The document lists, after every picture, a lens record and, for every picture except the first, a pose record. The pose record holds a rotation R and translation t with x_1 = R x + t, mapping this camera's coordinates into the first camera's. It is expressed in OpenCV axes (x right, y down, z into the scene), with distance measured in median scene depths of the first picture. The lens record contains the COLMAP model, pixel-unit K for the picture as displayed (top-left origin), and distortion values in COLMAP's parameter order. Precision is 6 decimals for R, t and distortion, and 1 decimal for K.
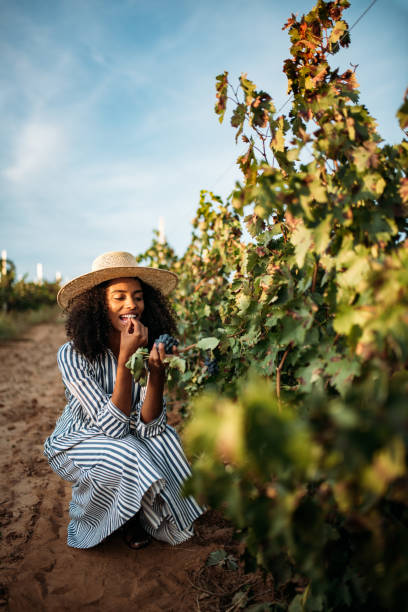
lens RADIAL K [[586.0, 0, 201.3], [0, 586.0, 305.1], [0, 0, 1]] dist [-0.014395, 0.000000]
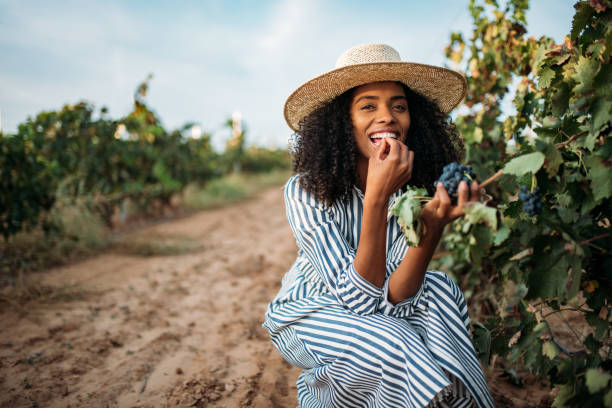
lens RADIAL K [[586.0, 0, 307.0], [0, 586.0, 205.3], [0, 0, 1]] dist [-0.014395, 0.000000]
pose [[0.977607, 0.014052, -0.209970, -0.067097], [-0.003416, 0.998696, 0.050932, 0.091371], [0.210412, -0.049074, 0.976380, 0.326548]]
